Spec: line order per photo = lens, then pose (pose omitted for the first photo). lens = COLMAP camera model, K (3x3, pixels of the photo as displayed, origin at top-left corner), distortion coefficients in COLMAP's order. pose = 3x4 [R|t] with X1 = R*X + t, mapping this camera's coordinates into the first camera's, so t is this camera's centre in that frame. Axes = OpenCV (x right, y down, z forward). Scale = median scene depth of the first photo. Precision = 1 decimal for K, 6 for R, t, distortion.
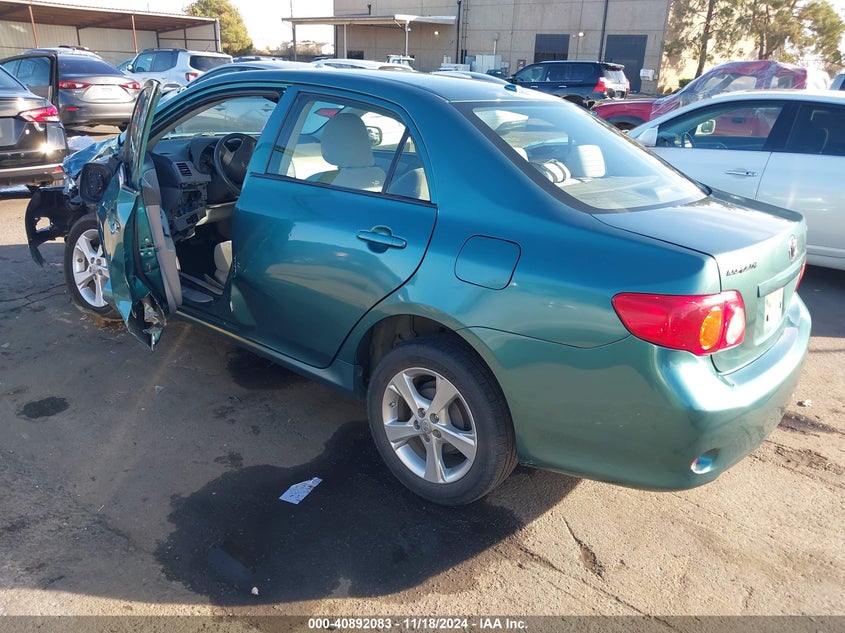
lens RADIAL K [[721.1, 0, 422.1], [0, 721.1, 316.4], [0, 0, 1]] dist [0.022381, 0.005364]
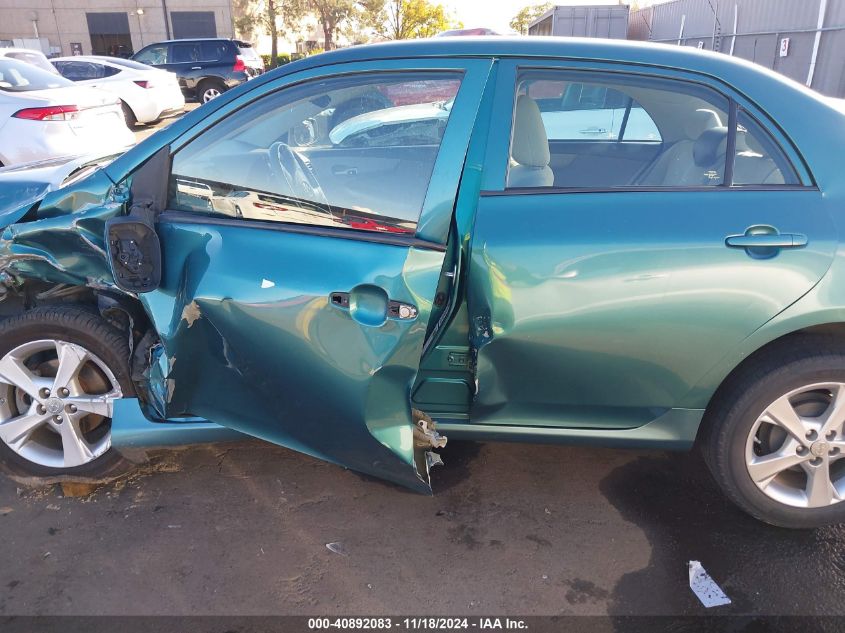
lens RADIAL K [[725.9, 0, 423.1], [0, 725.9, 332.6], [0, 0, 1]] dist [0.000984, -0.021771]
pose [[0.799912, -0.255520, 0.543002, -0.099667], [0.231849, 0.966155, 0.113099, -0.023134], [-0.553523, 0.035425, 0.832080, 0.067262]]
